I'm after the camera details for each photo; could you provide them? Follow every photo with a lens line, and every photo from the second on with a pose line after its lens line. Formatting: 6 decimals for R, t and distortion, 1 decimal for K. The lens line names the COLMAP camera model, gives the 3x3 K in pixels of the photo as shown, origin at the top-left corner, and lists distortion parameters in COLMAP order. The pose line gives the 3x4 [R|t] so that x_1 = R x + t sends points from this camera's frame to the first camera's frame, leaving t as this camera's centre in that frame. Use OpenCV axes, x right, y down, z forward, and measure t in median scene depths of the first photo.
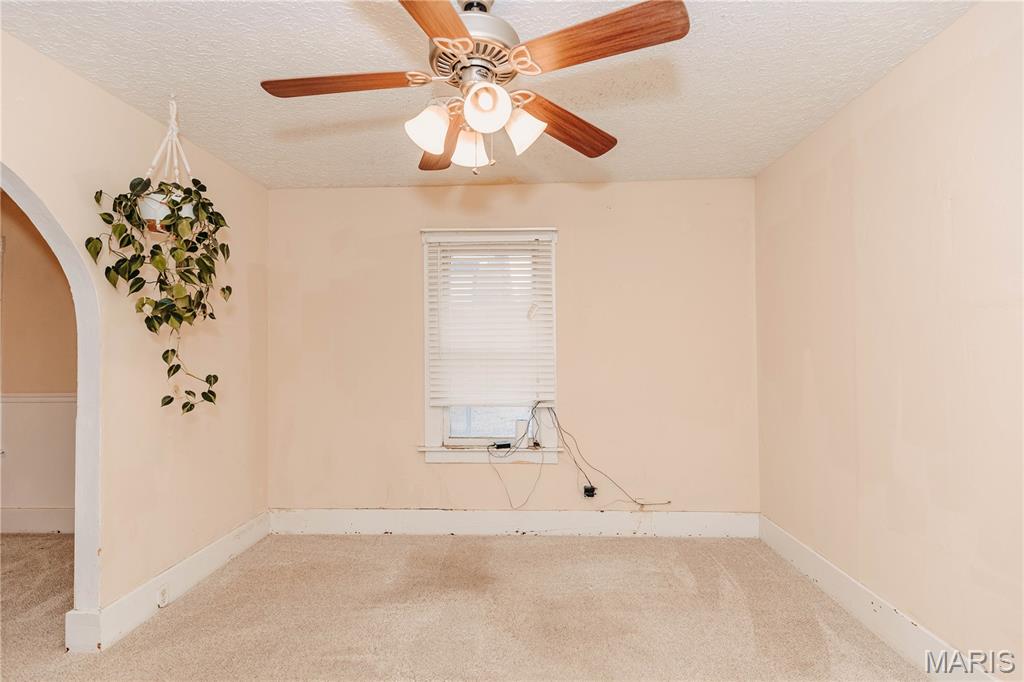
lens RADIAL K [[460.3, 0, 512.9], [0, 460.3, 347.4], [0, 0, 1]] dist [-0.000358, -0.000080]
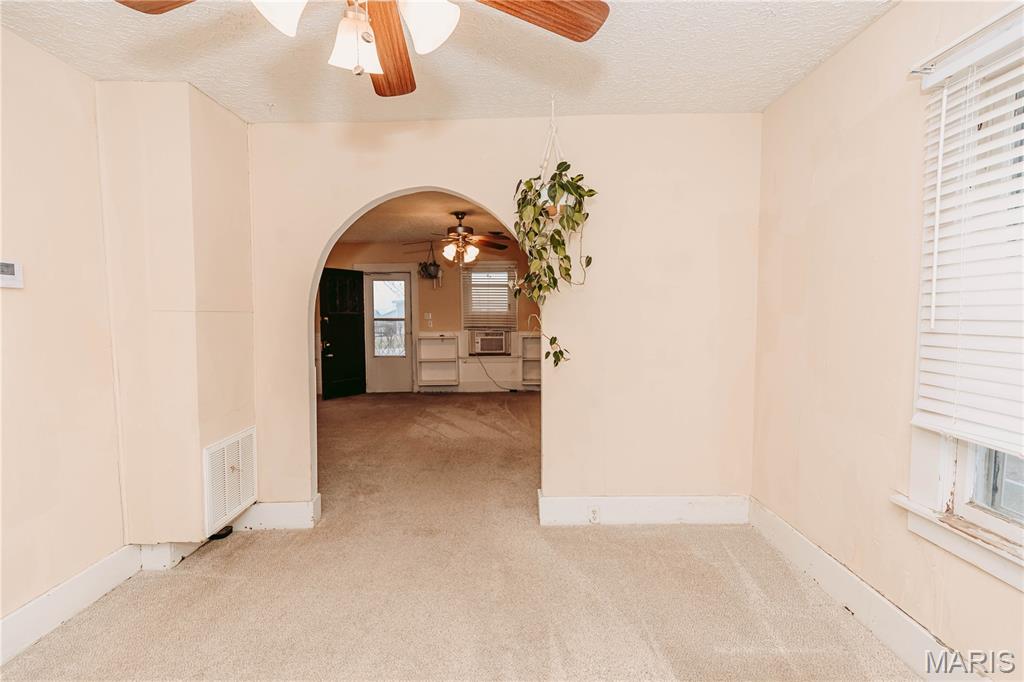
lens RADIAL K [[460.3, 0, 512.9], [0, 460.3, 347.4], [0, 0, 1]] dist [-0.000358, -0.000080]
pose [[0.026907, 0.074148, -0.996884, 0.431032], [0.010863, 0.997165, 0.074462, 0.001873], [0.999579, -0.012832, 0.026025, 0.776568]]
